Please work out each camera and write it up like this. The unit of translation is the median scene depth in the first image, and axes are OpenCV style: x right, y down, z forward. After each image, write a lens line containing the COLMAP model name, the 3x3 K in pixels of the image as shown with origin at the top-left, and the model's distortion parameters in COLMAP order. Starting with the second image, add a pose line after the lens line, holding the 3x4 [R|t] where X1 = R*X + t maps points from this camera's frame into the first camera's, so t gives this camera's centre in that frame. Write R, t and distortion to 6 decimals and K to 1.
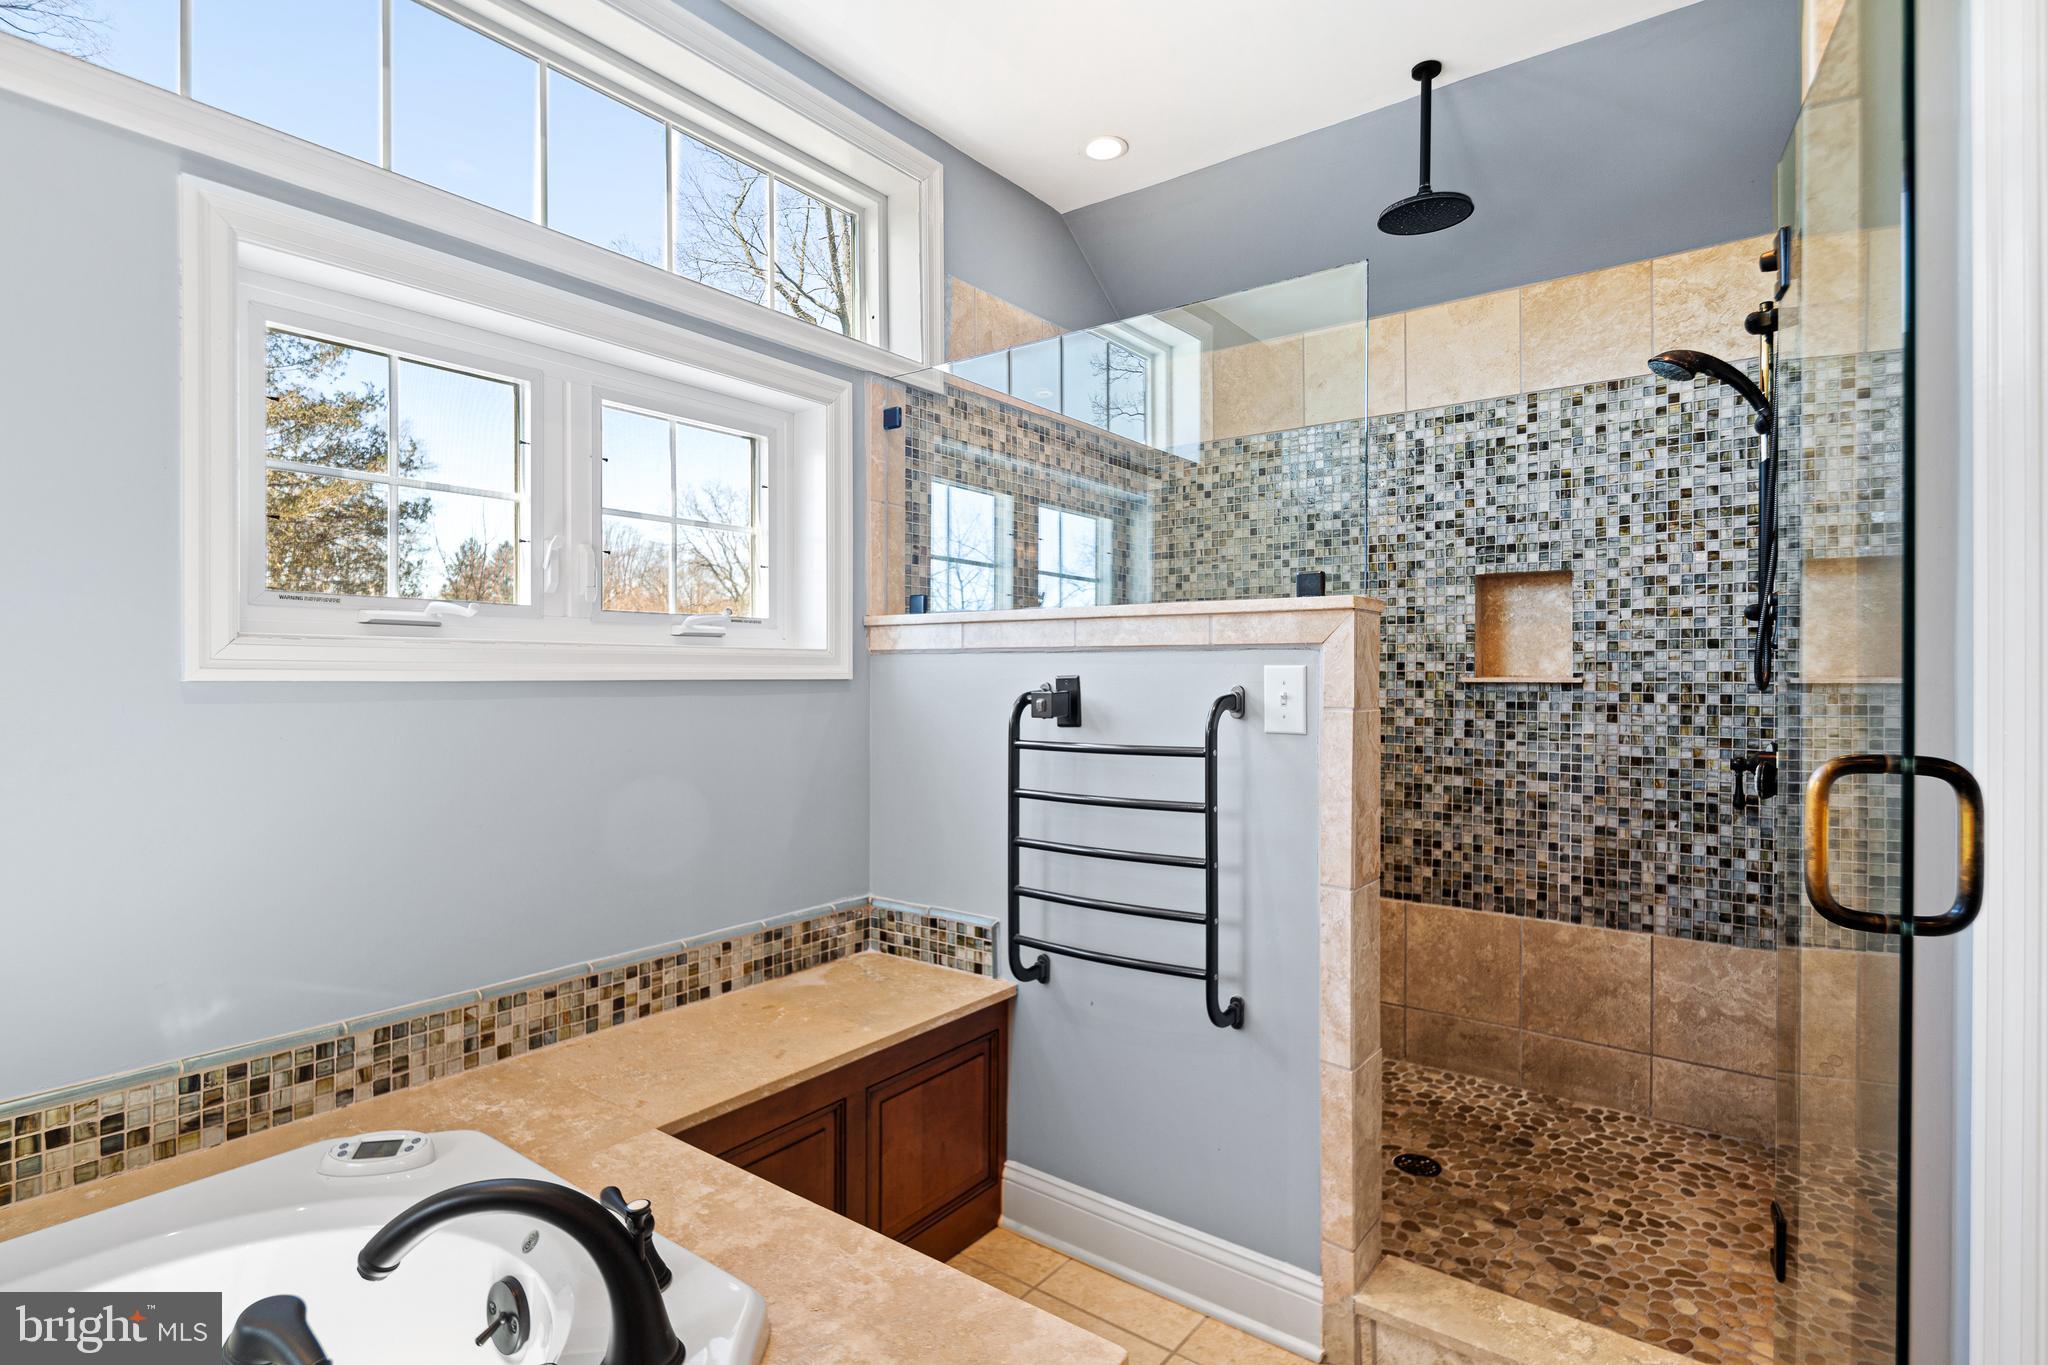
lens RADIAL K [[1016.1, 0, 1024.0], [0, 1016.1, 682.5], [0, 0, 1]] dist [0.018356, -0.010311]
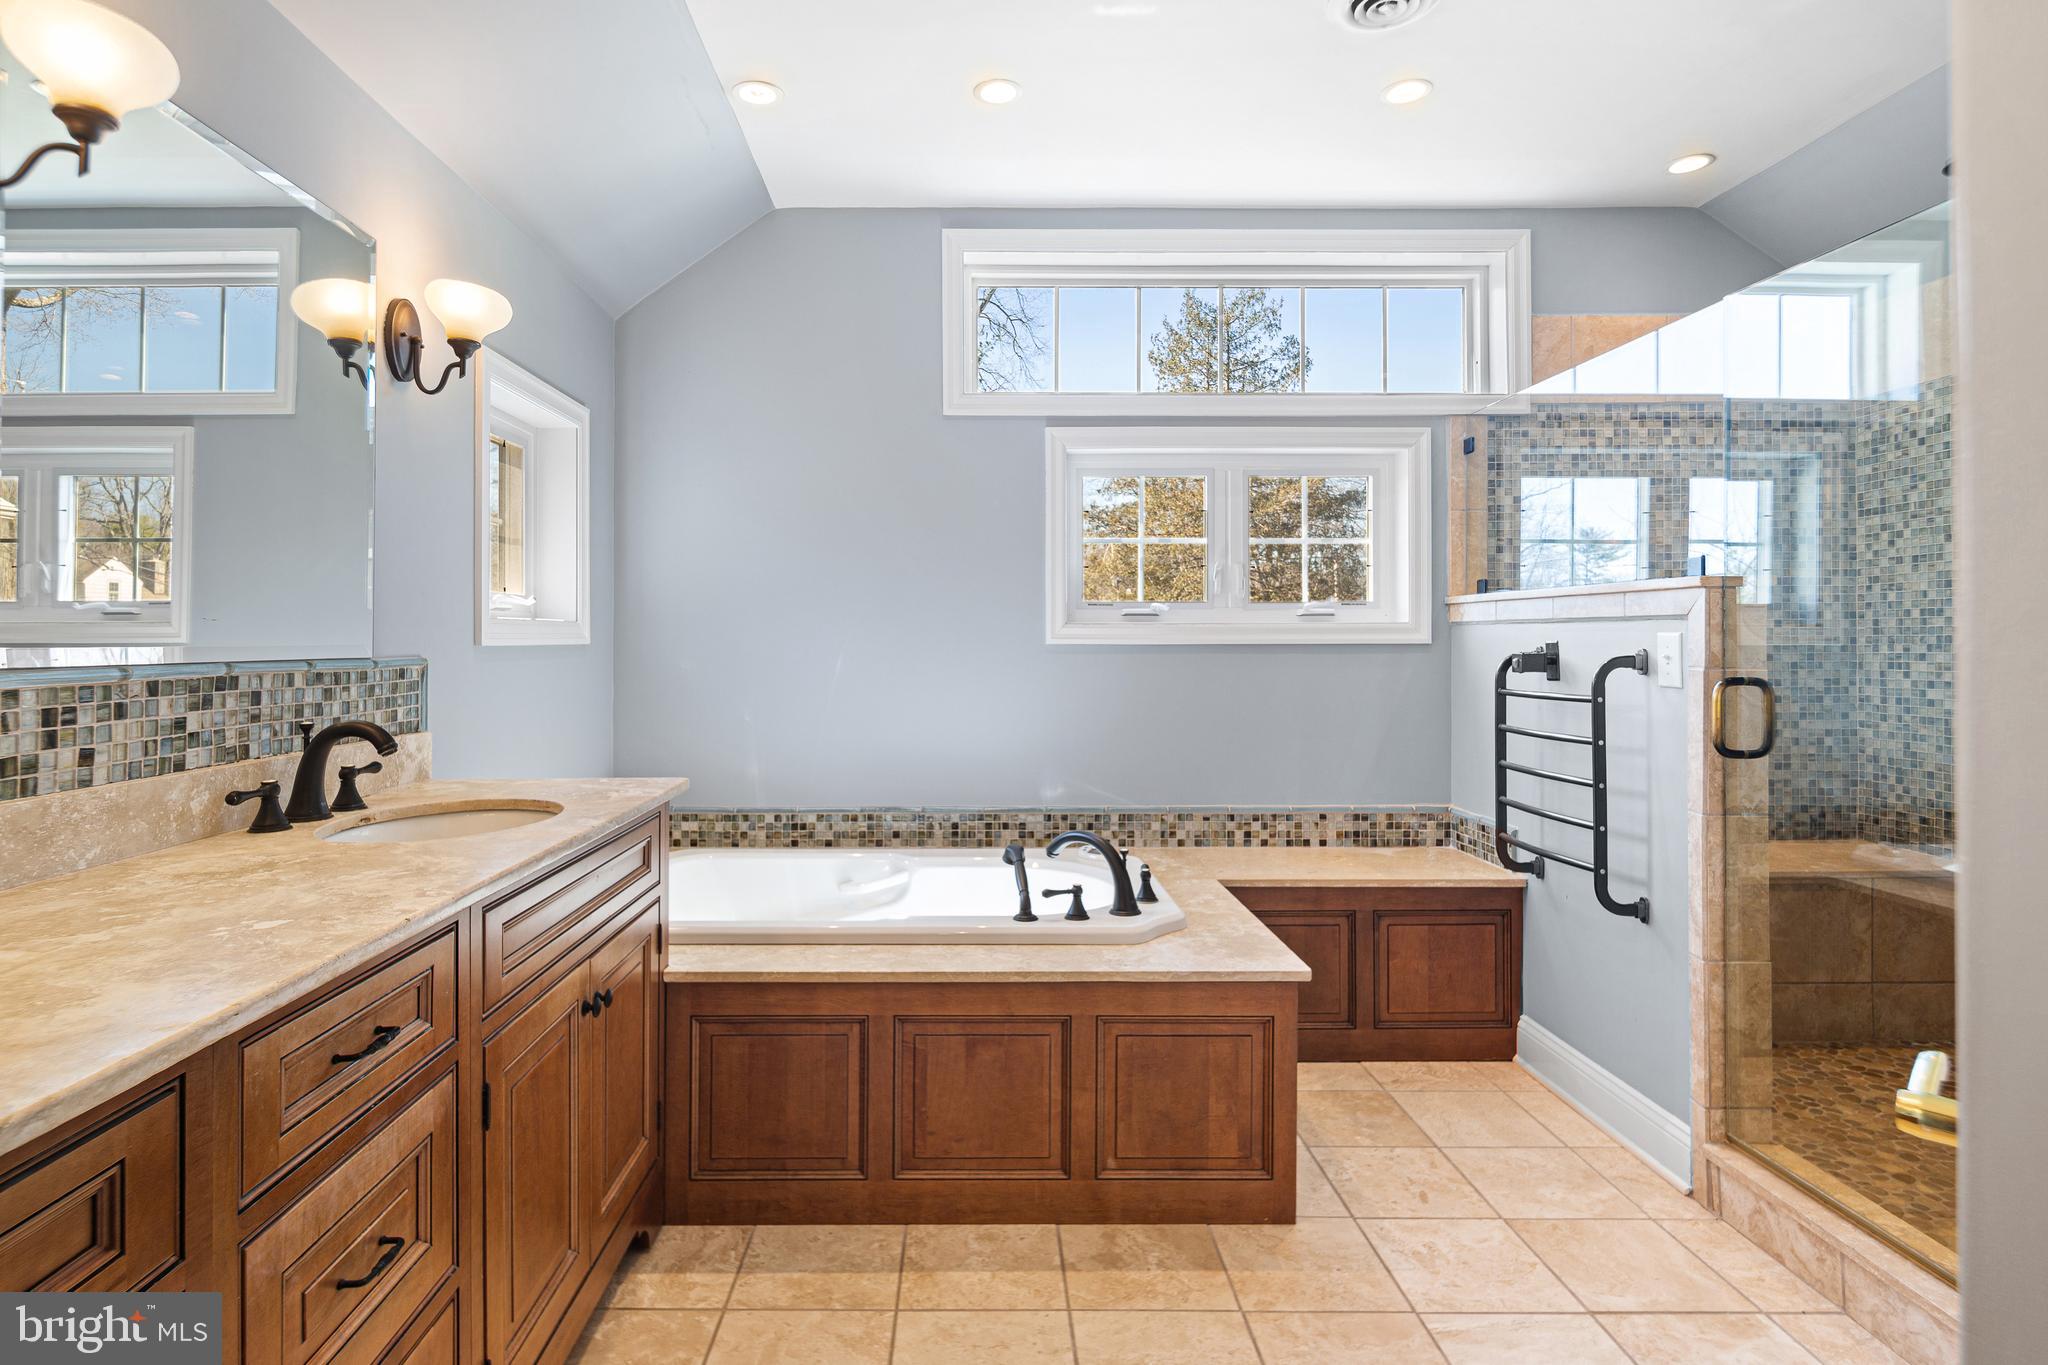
lens RADIAL K [[1056.8, 0, 971.8], [0, 1056.8, 638.2], [0, 0, 1]] dist [0.001448, 0.000090]
pose [[0.605890, -0.003858, -0.795539, 0.635169], [-0.003240, 0.999968, -0.007317, 0.001845], [0.795542, 0.007011, 0.605858, -0.379975]]
